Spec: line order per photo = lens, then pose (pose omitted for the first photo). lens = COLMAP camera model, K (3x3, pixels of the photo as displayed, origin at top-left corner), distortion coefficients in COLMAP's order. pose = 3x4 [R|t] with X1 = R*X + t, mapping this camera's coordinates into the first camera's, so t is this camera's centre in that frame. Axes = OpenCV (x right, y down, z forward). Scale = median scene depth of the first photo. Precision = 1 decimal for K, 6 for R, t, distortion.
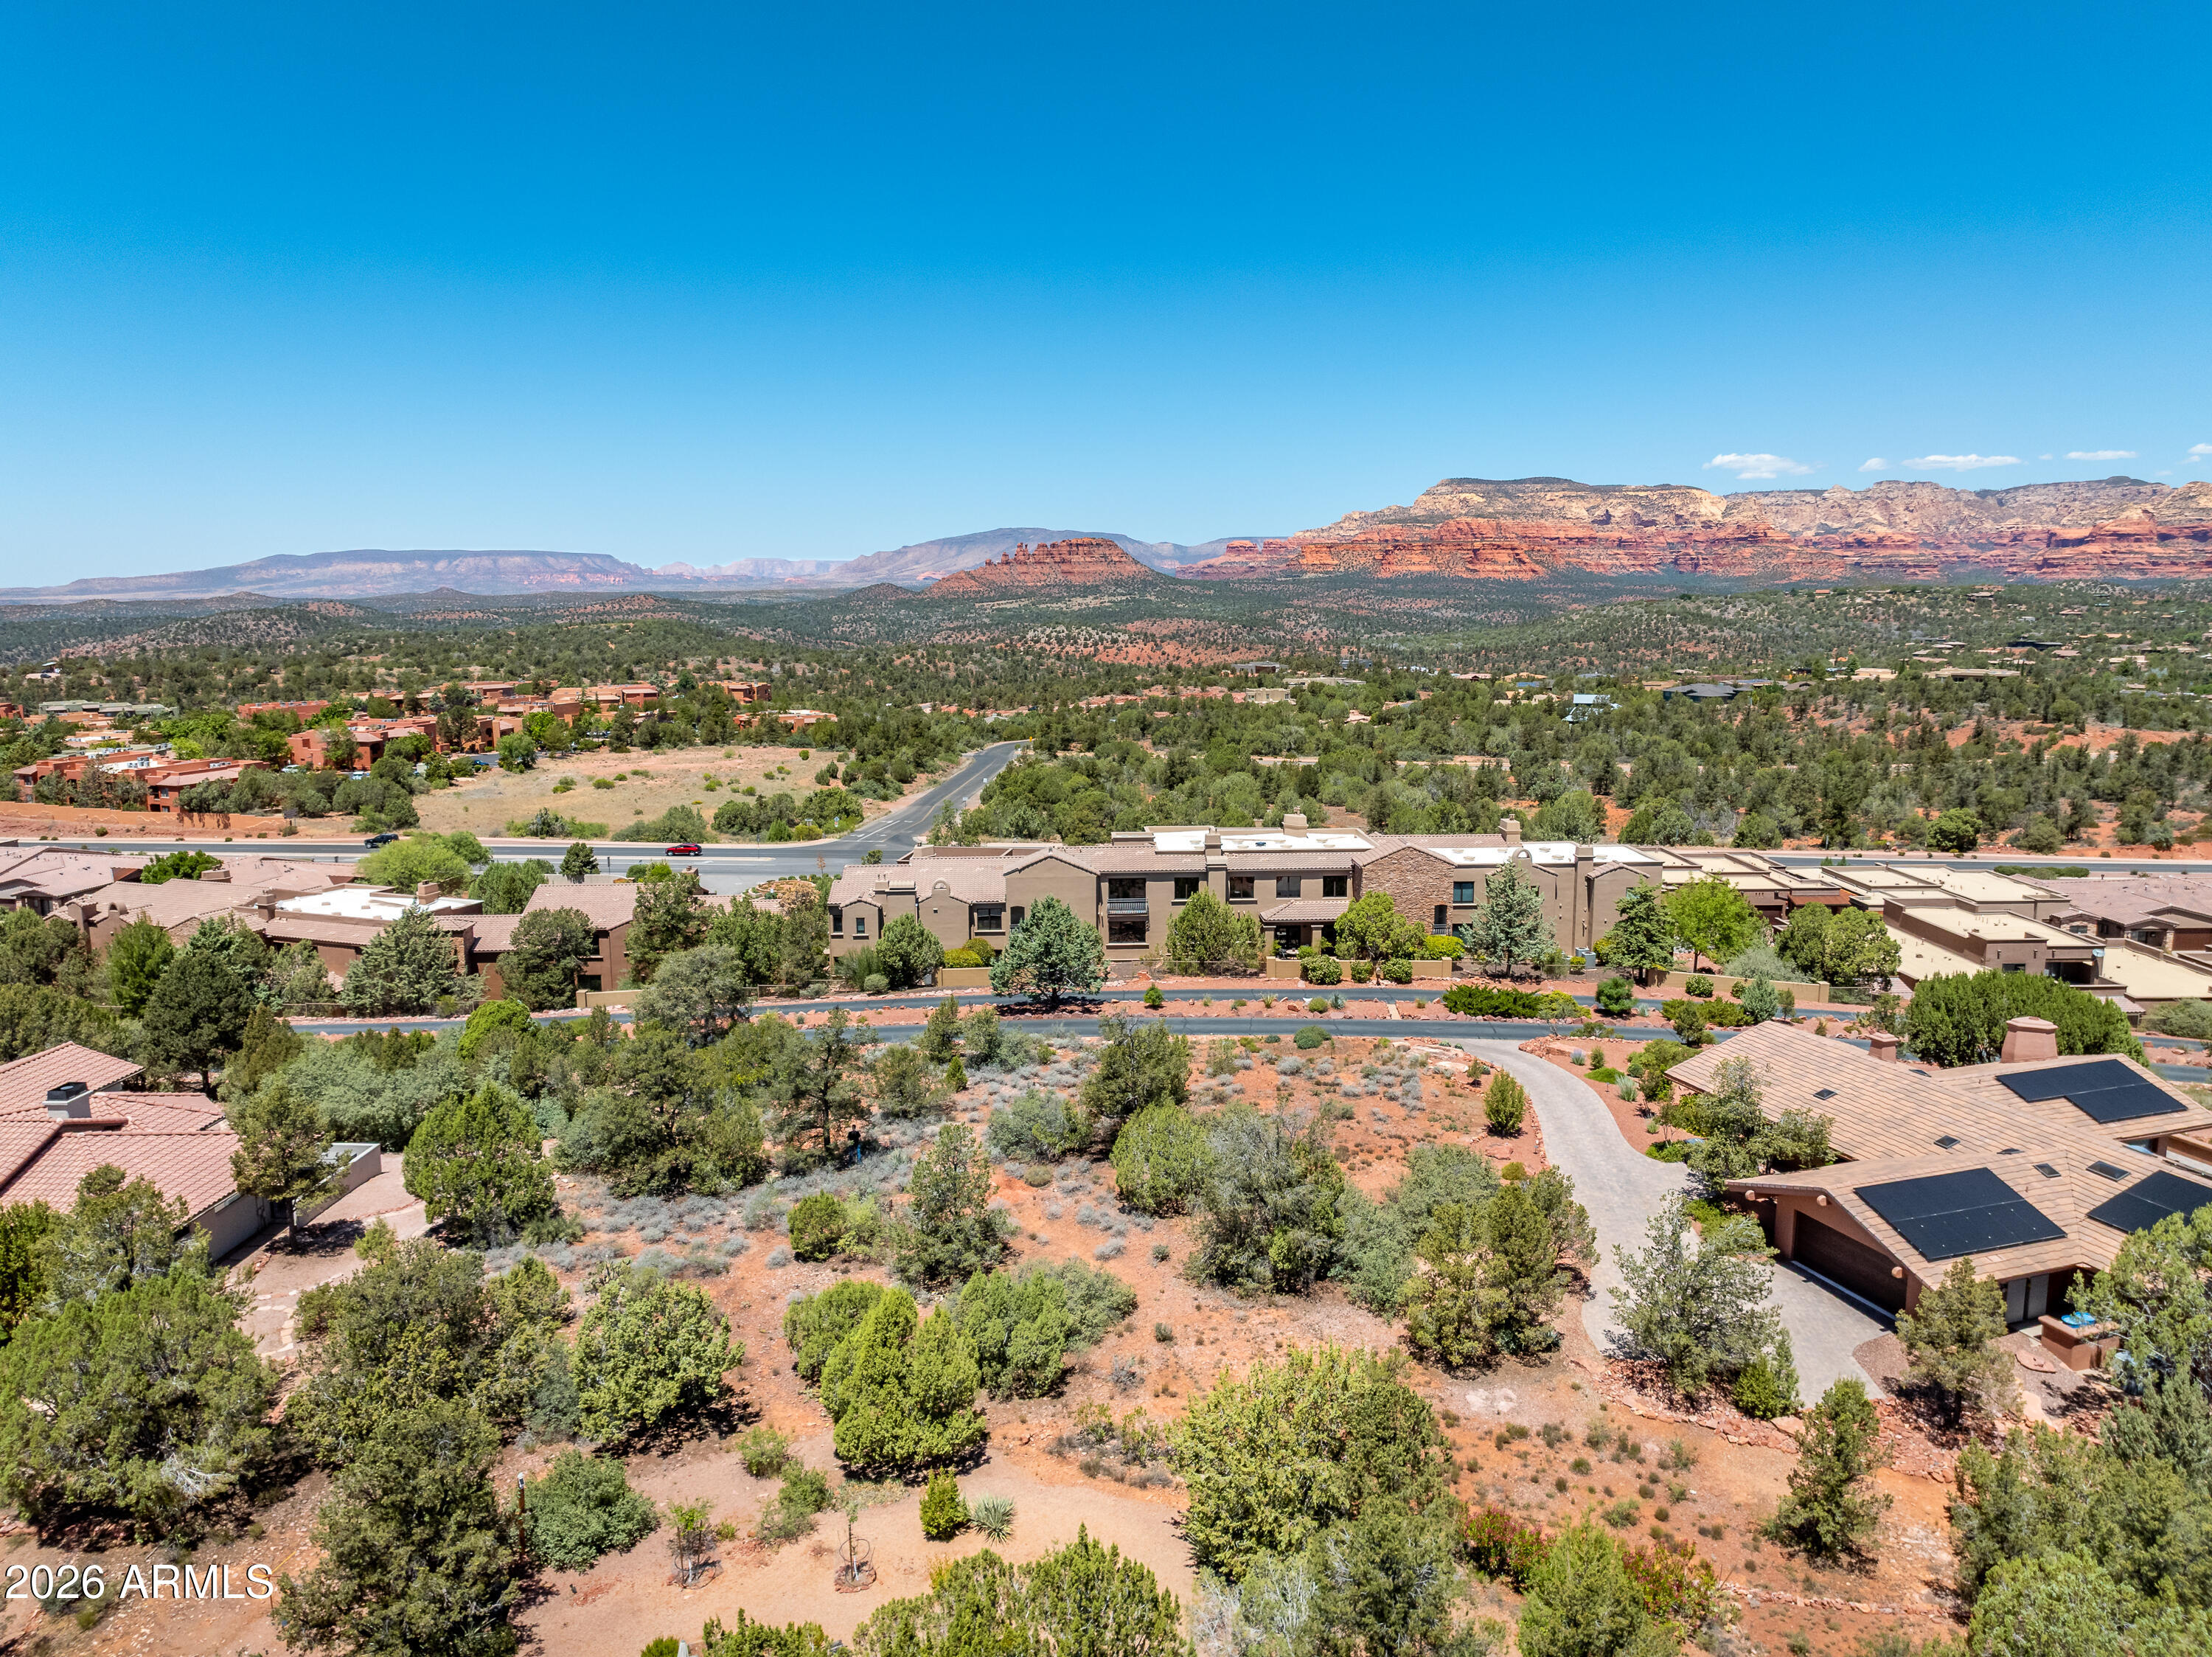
lens RADIAL K [[1545.9, 0, 1106.0], [0, 1545.9, 828.5], [0, 0, 1]] dist [0.000093, -0.000754]
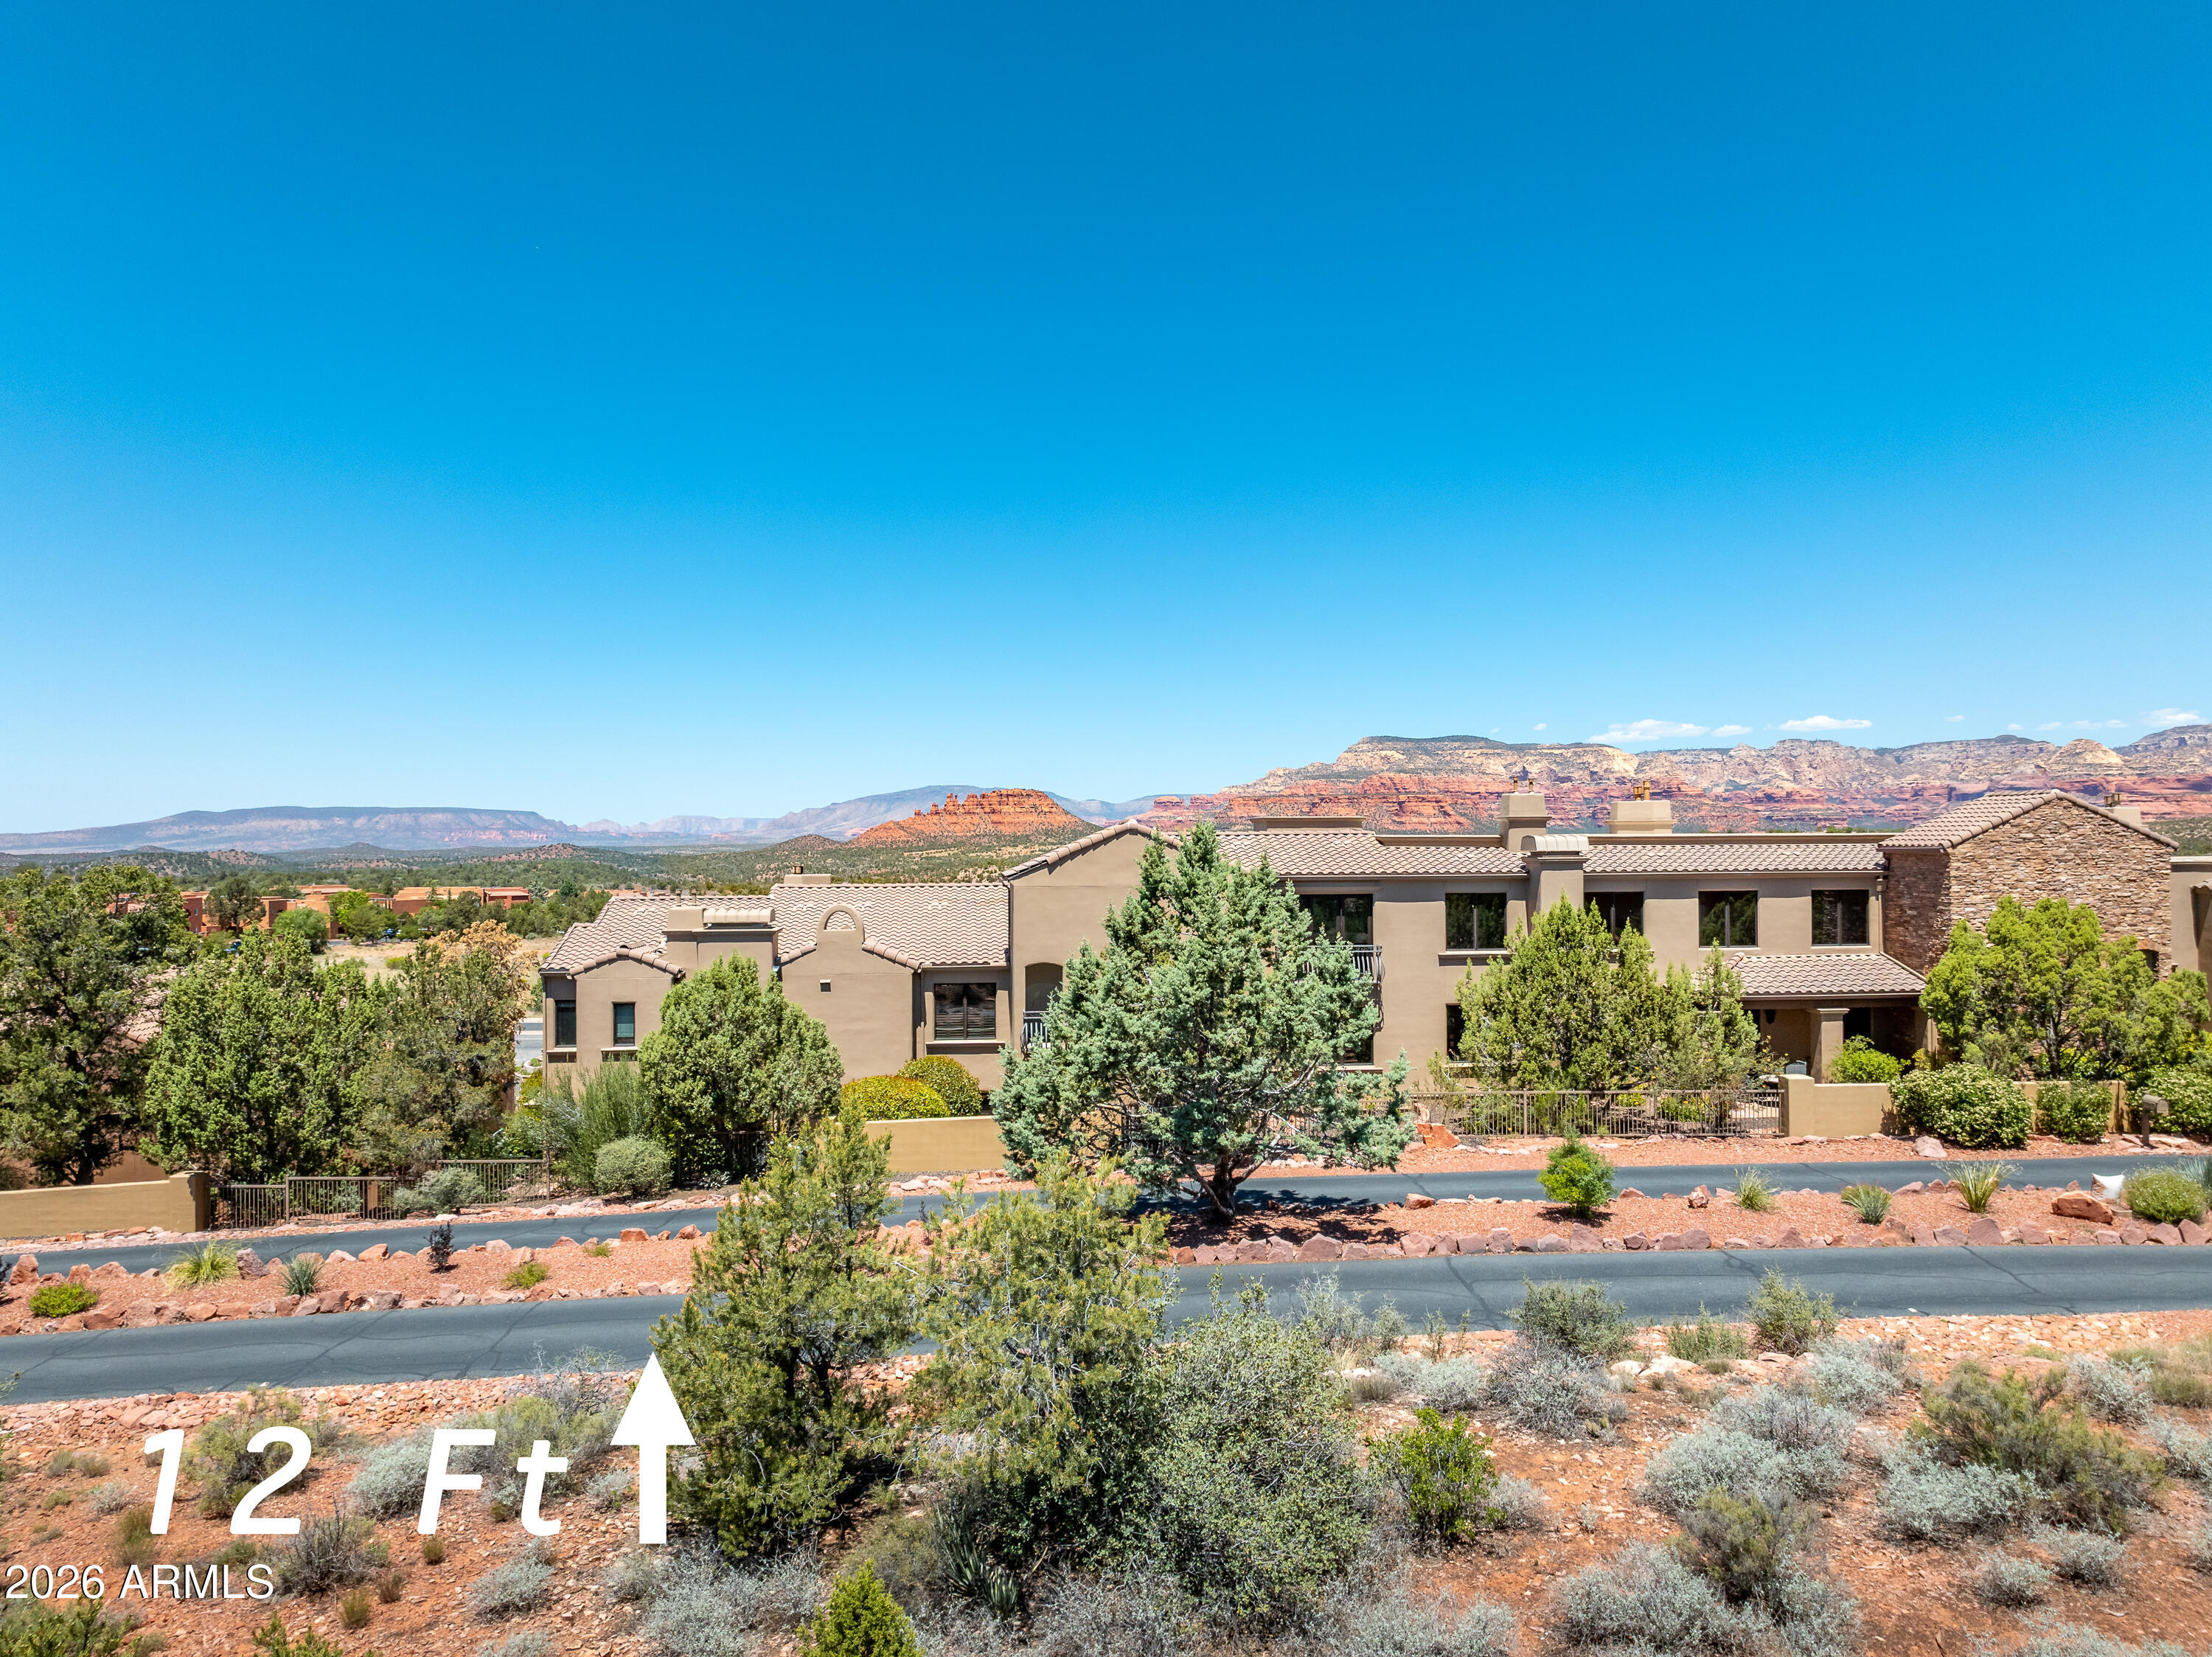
lens RADIAL K [[1545.9, 0, 1106.0], [0, 1545.9, 828.5], [0, 0, 1]] dist [0.000093, -0.000754]
pose [[0.998899, 0.000290, 0.046903, -0.058899], [0.007445, 0.986325, -0.164641, 0.079071], [-0.046309, 0.164809, 0.985238, 0.615344]]
